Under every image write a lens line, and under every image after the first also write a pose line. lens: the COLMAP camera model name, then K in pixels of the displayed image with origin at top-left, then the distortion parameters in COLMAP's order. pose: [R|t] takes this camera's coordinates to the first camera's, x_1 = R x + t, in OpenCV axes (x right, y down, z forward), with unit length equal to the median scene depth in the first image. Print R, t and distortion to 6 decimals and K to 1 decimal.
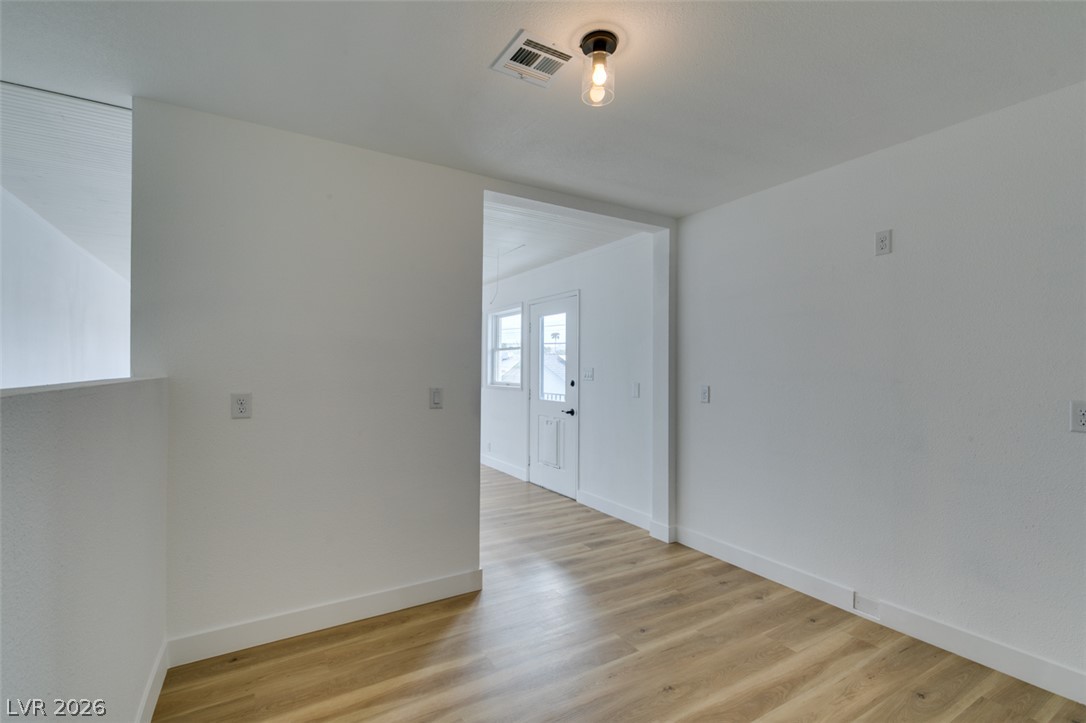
lens RADIAL K [[485.7, 0, 541.3], [0, 485.7, 366.5], [0, 0, 1]] dist [0.002557, -0.000302]
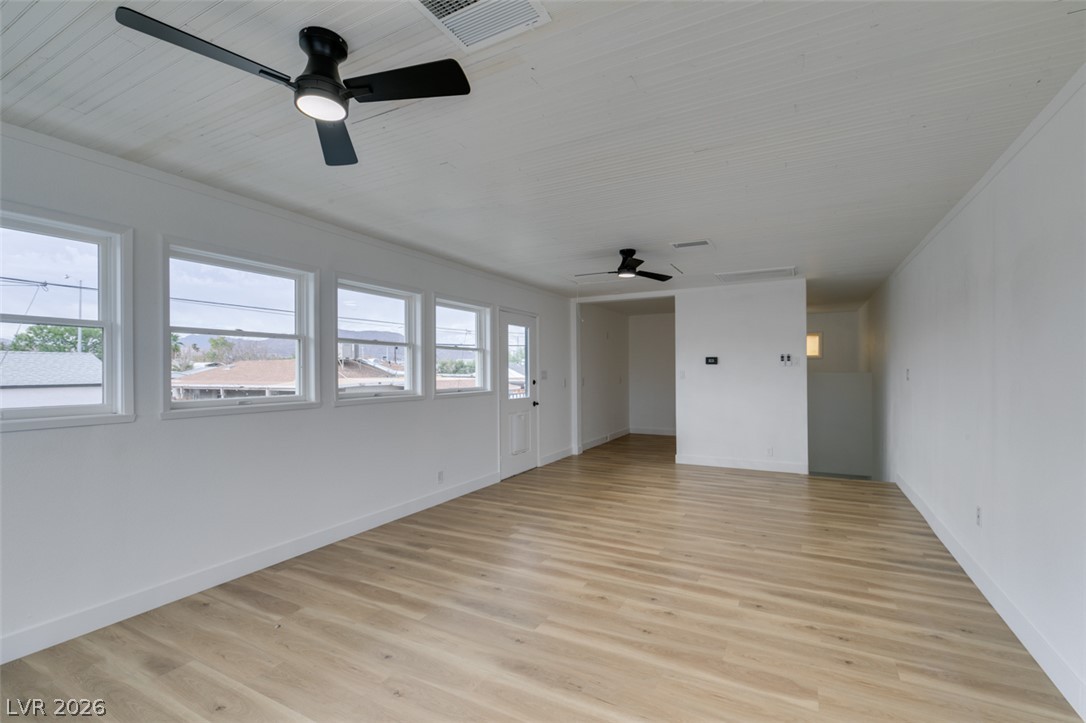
lens RADIAL K [[485.7, 0, 541.3], [0, 485.7, 366.5], [0, 0, 1]] dist [0.002557, -0.000302]
pose [[-0.508143, 0.004837, 0.861259, -1.037537], [0.000616, 0.999986, -0.005253, -0.001707], [-0.861272, -0.002138, -0.508139, 1.564358]]
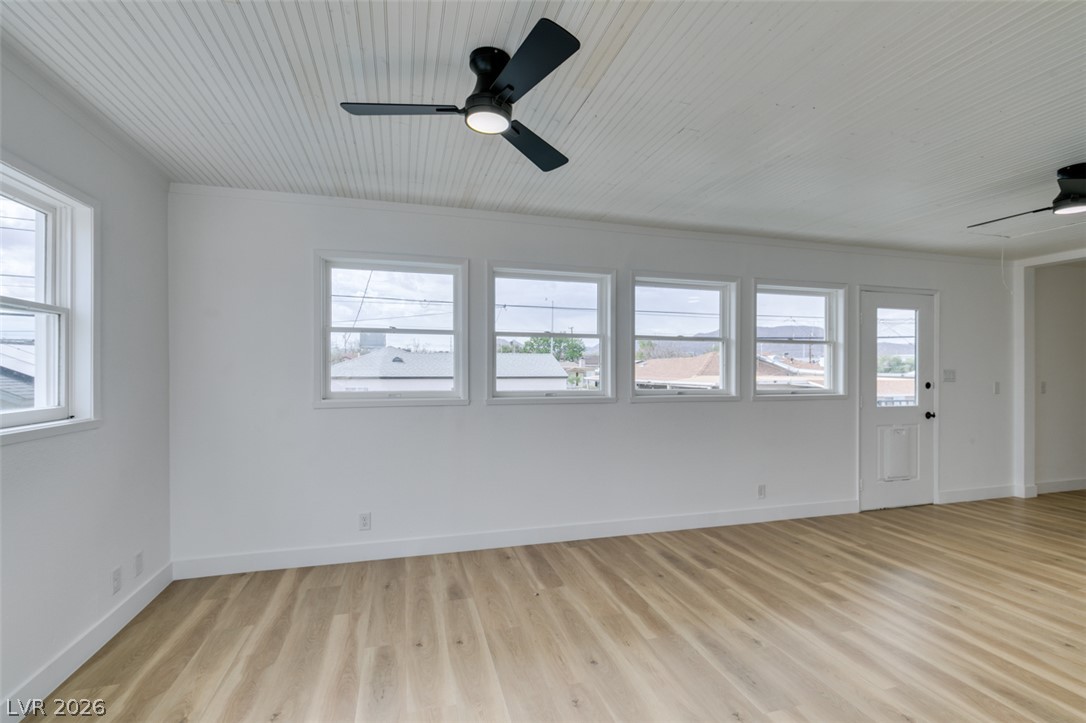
lens RADIAL K [[492.4, 0, 544.0], [0, 492.4, 367.2], [0, 0, 1]] dist [-0.001886, -0.000143]
pose [[0.257549, -0.001492, 0.966264, -1.015390], [-0.003676, 0.999990, 0.002524, -0.001297], [-0.966258, -0.004202, 0.257541, 1.396318]]
